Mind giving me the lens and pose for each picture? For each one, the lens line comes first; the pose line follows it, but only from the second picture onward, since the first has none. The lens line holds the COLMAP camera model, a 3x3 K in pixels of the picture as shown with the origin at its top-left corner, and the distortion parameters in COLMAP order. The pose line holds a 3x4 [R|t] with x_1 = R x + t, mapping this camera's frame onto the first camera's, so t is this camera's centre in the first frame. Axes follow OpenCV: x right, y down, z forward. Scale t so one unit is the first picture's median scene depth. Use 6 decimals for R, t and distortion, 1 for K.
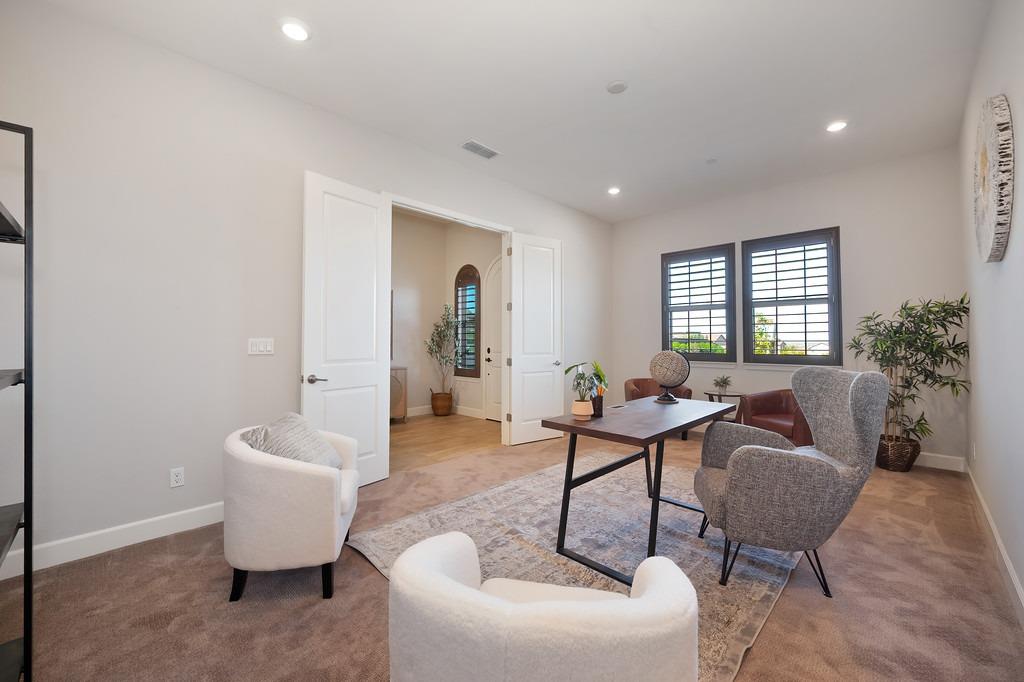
lens RADIAL K [[414.1, 0, 512.0], [0, 414.1, 341.0], [0, 0, 1]] dist [-0.000492, 0.000158]
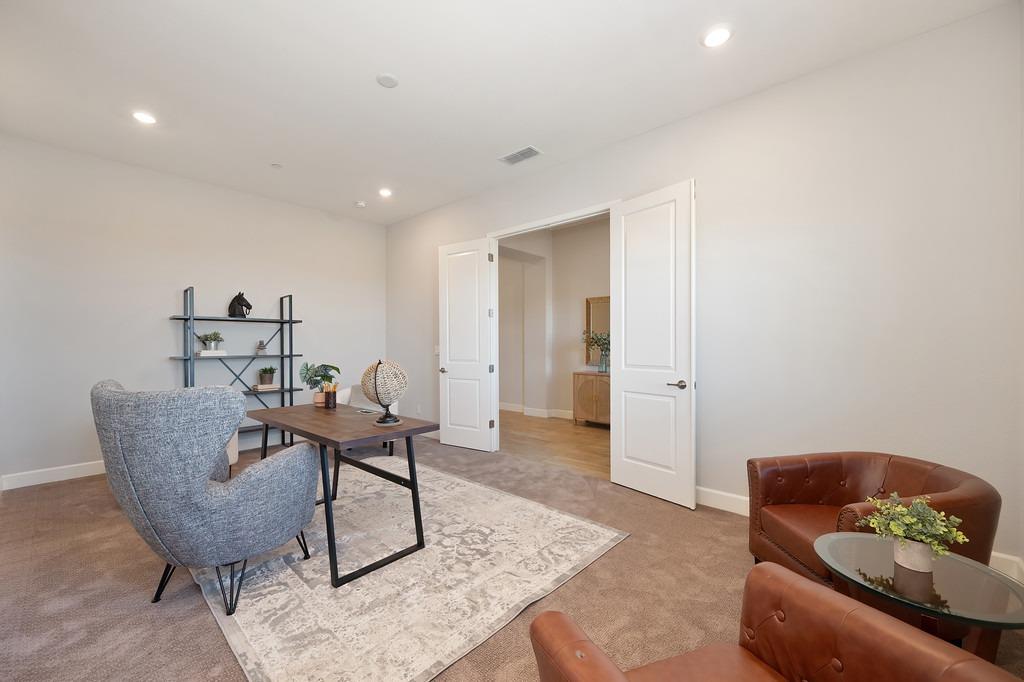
lens RADIAL K [[413.8, 0, 508.0], [0, 413.8, 348.8], [0, 0, 1]] dist [-0.000823, 0.000013]
pose [[0.035897, 0.009097, -0.999314, 1.201164], [-0.000869, 0.999958, 0.009072, -0.008484], [0.999355, 0.000543, 0.035904, 1.212493]]
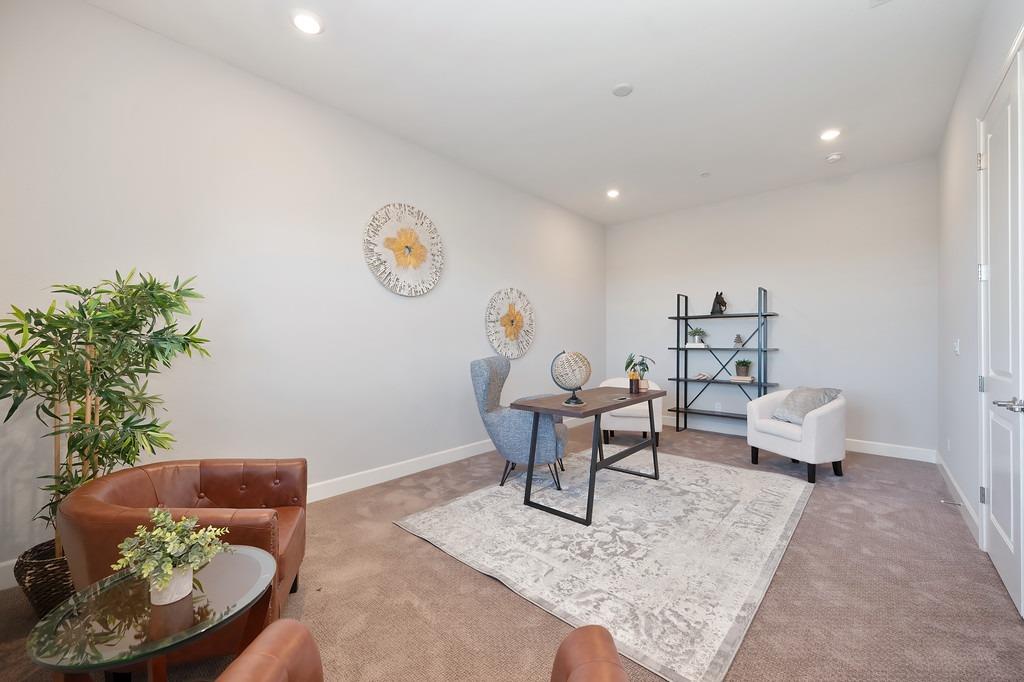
lens RADIAL K [[404.1, 0, 509.8], [0, 404.1, 341.1], [0, 0, 1]] dist [-0.000362, 0.000204]
pose [[-0.999282, -0.002793, -0.037788, 0.566842], [-0.003176, 0.999944, 0.010065, -0.011348], [0.037758, 0.010178, -0.999235, 1.945537]]
